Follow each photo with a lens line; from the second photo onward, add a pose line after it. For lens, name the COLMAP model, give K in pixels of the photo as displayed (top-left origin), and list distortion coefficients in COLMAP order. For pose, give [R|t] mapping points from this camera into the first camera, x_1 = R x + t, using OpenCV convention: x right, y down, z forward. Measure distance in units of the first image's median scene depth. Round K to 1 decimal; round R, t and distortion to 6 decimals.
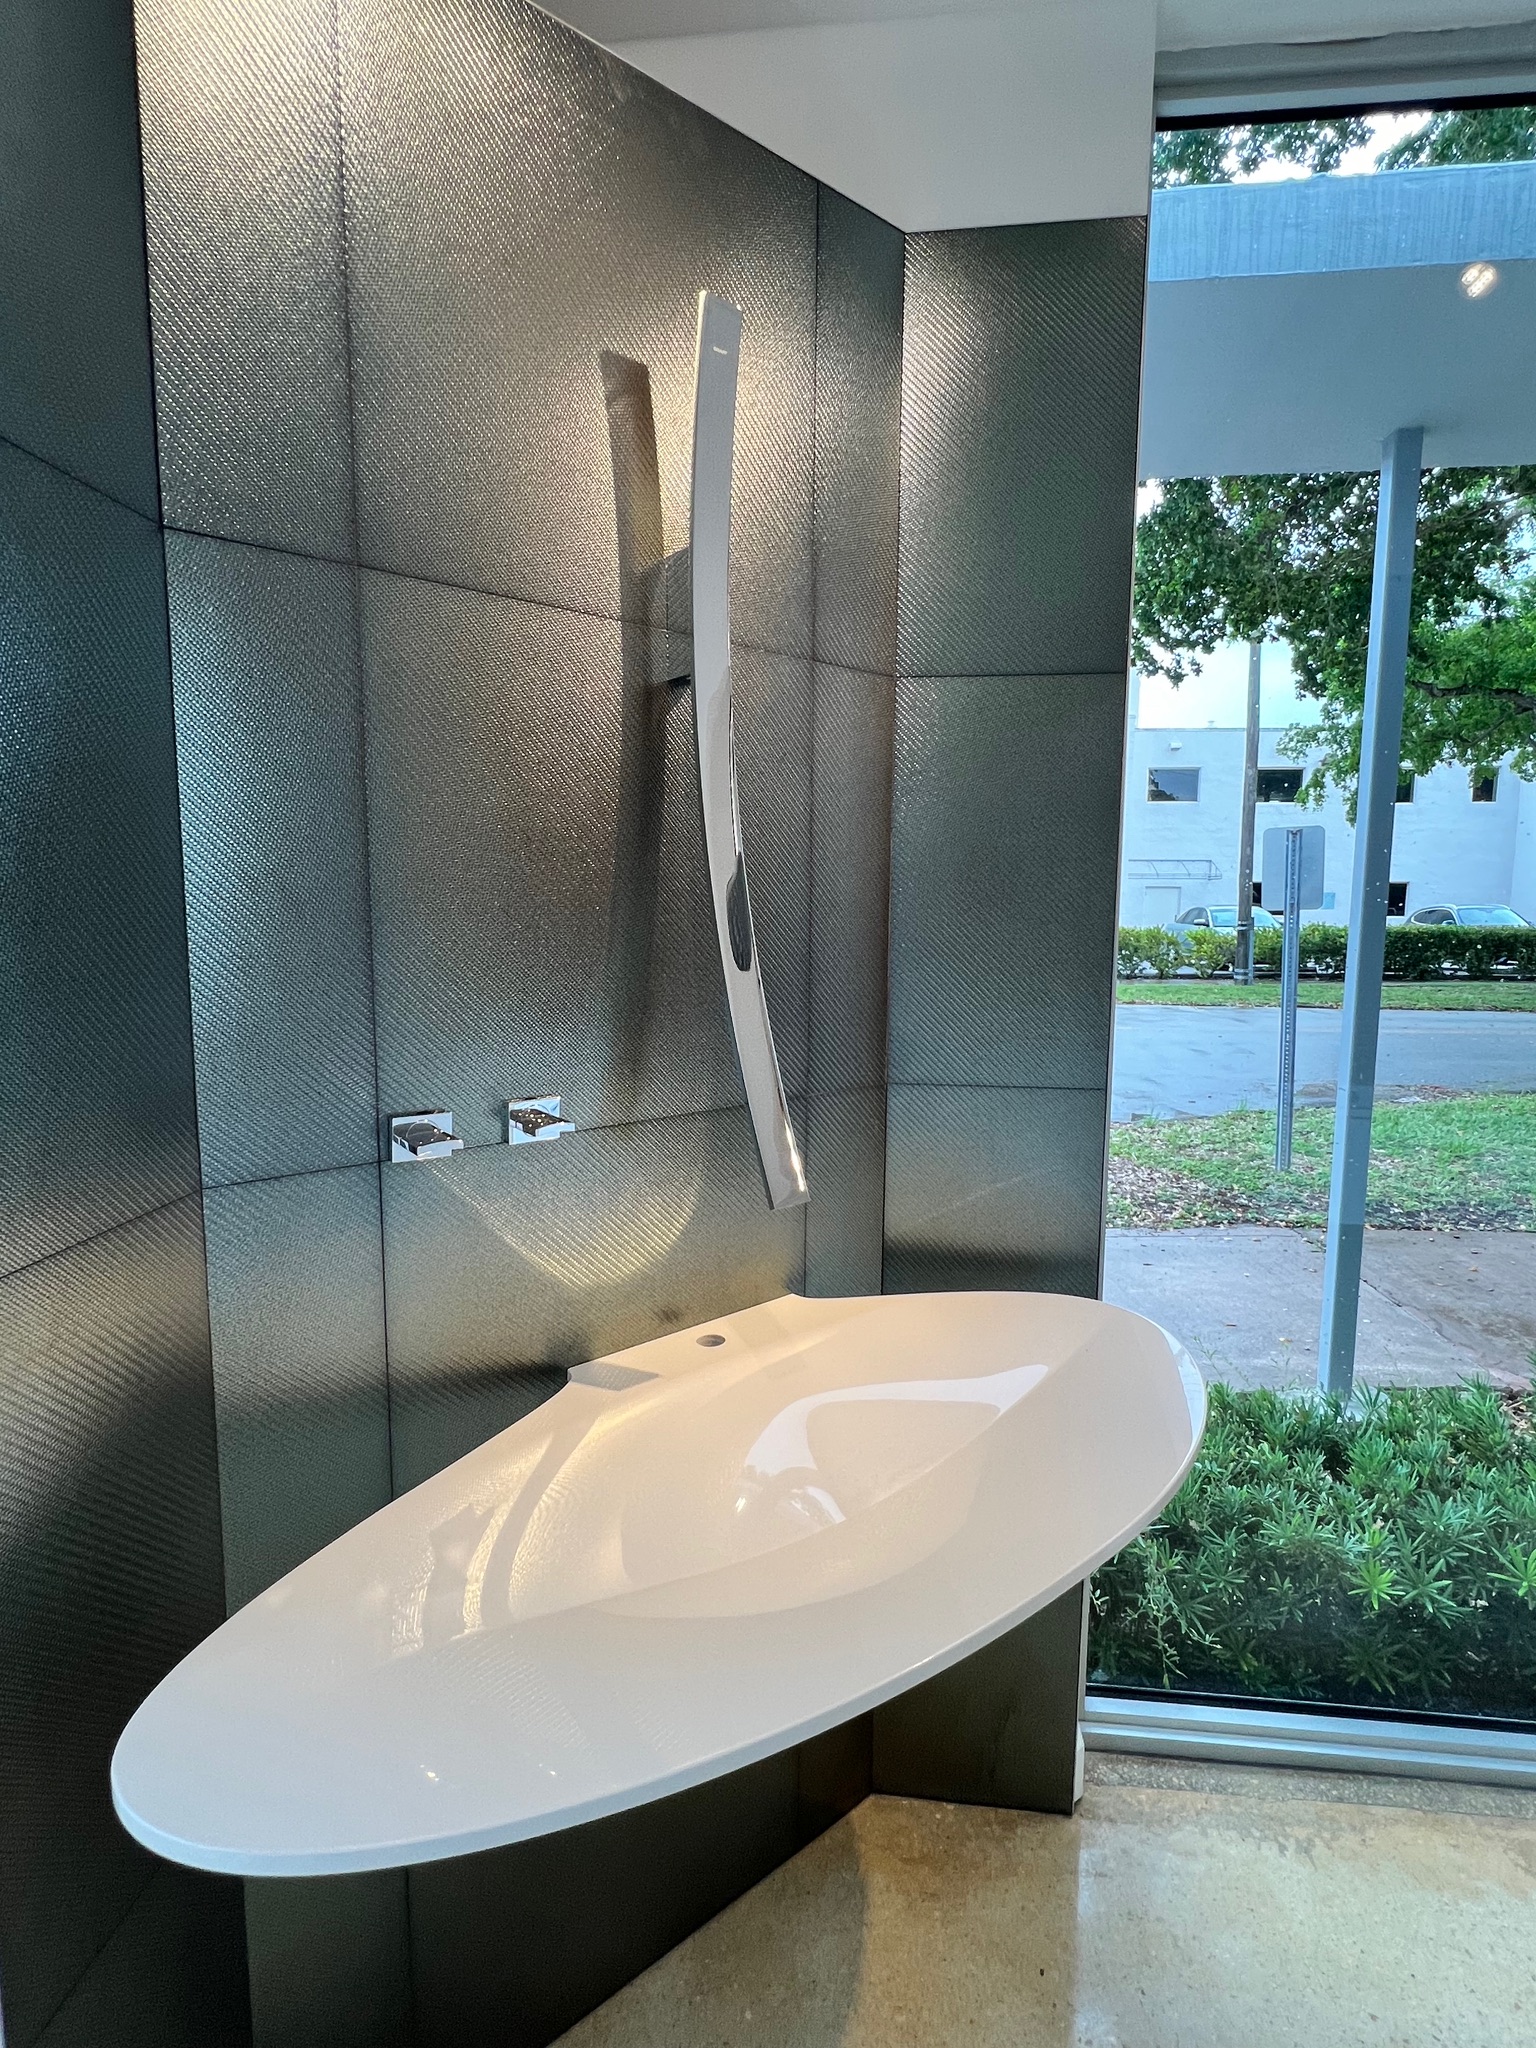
lens RADIAL K [[1018.4, 0, 767.2], [0, 1018.4, 1017.1], [0, 0, 1]] dist [-0.001743, -0.000118]
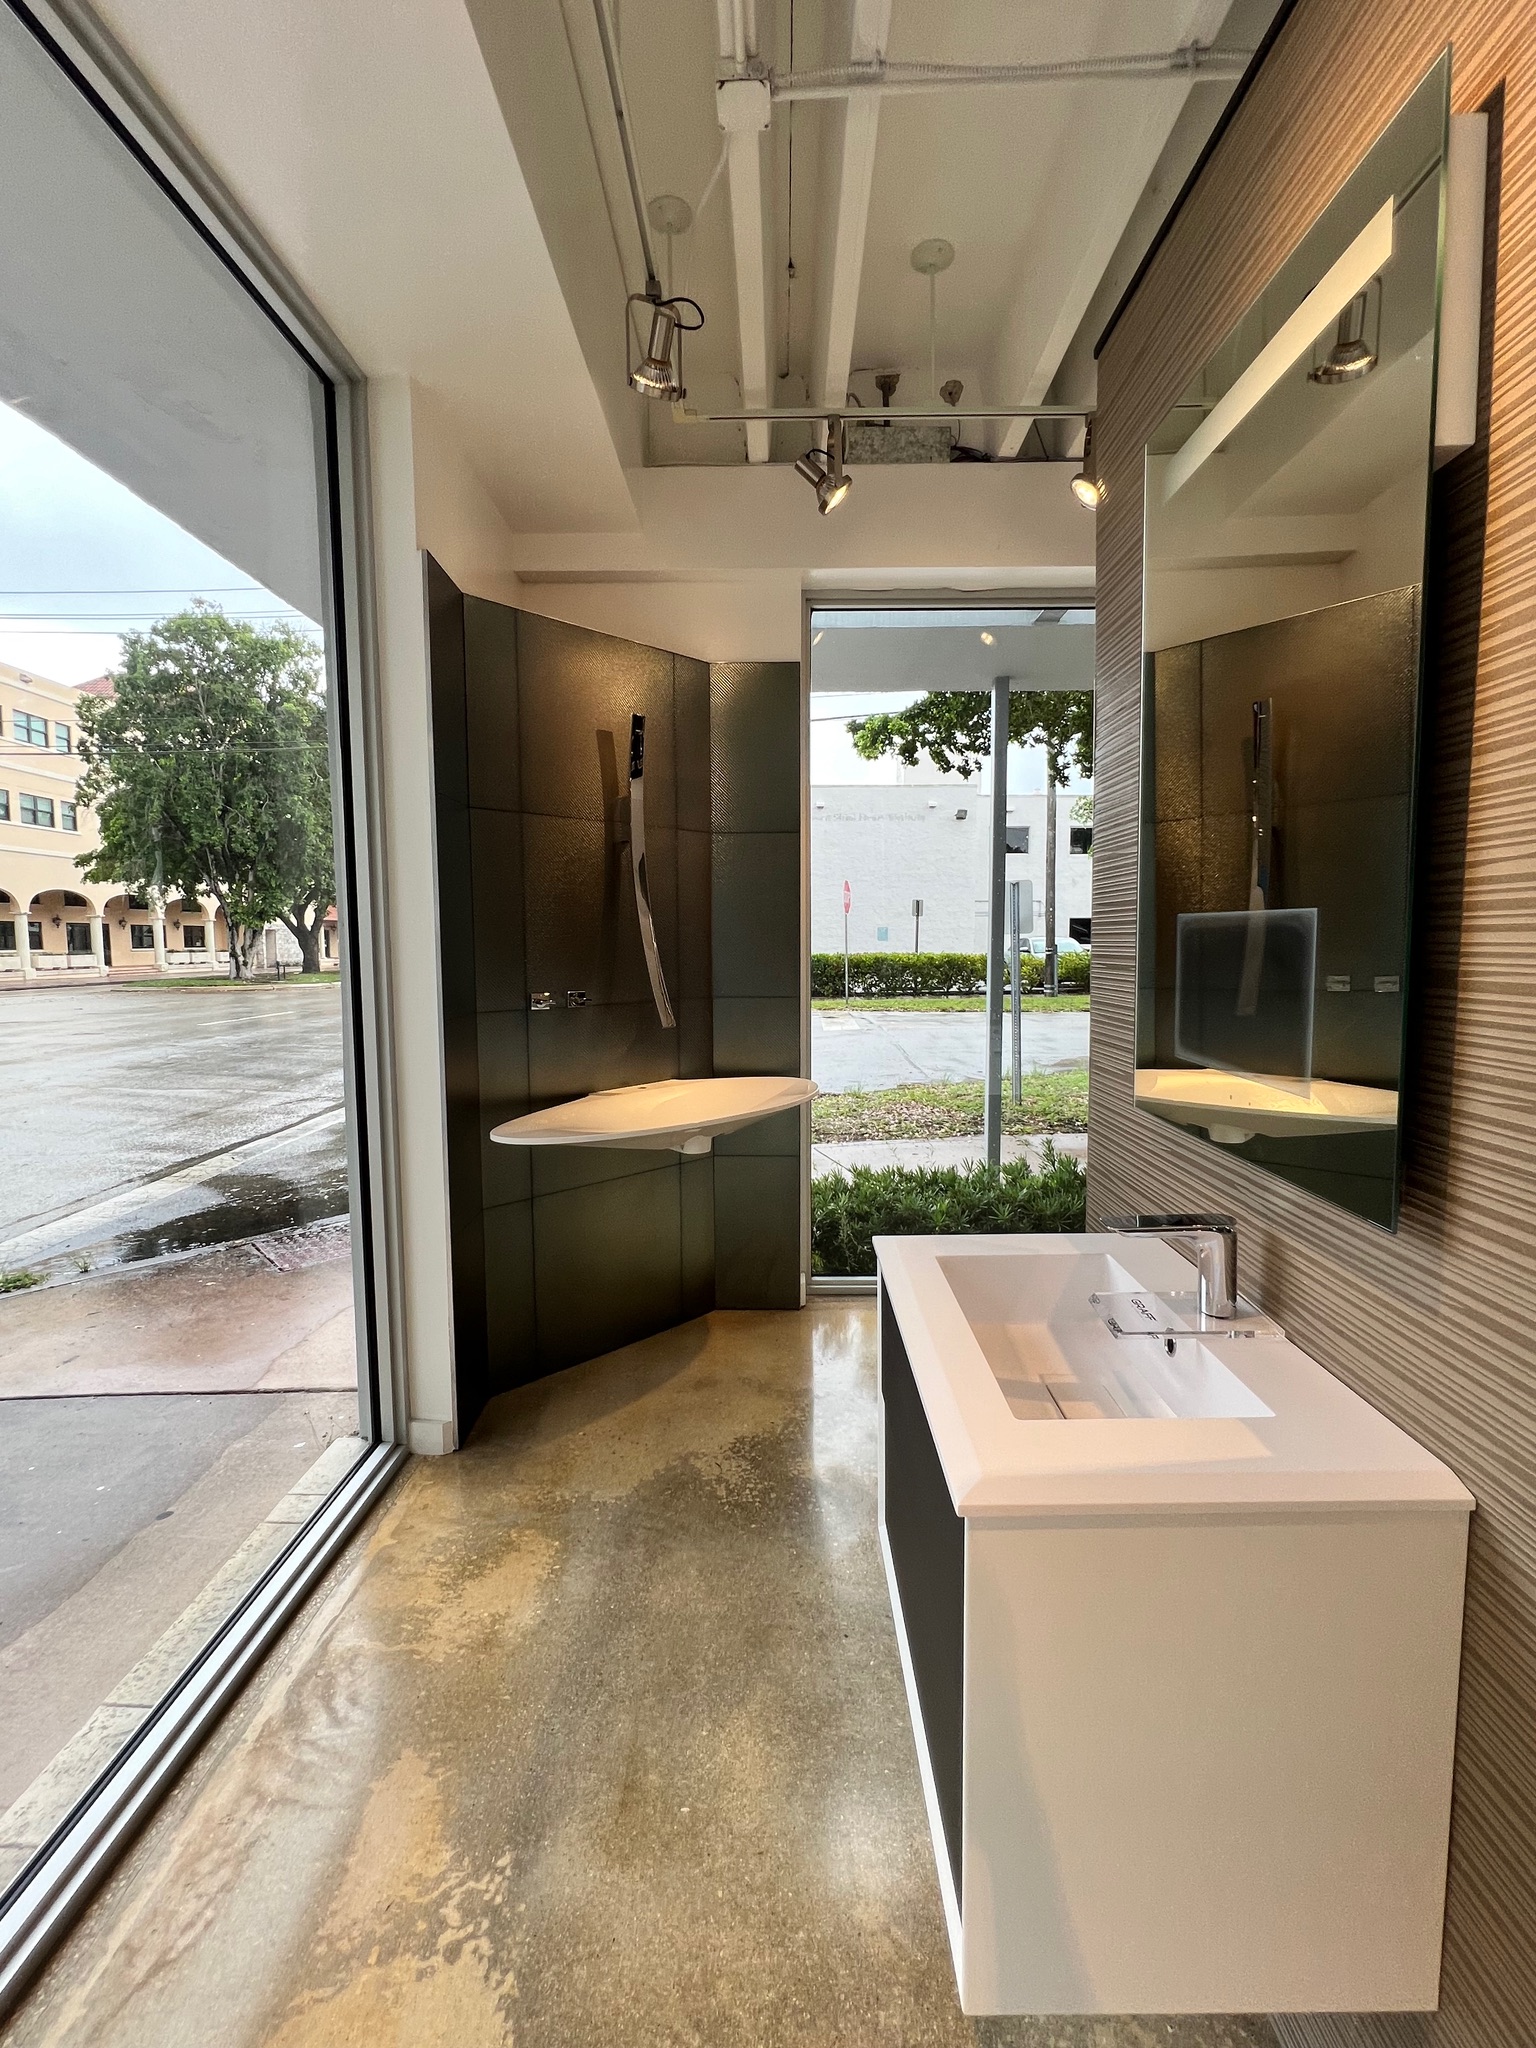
lens RADIAL K [[886.6, 0, 772.2], [0, 886.6, 1020.5], [0, 0, 1]] dist [-0.000816, -0.000014]
pose [[0.994969, -0.018241, 0.098507, 0.013788], [0.020182, 0.999621, -0.018741, 0.044694], [-0.098128, 0.020634, 0.994960, -0.306203]]
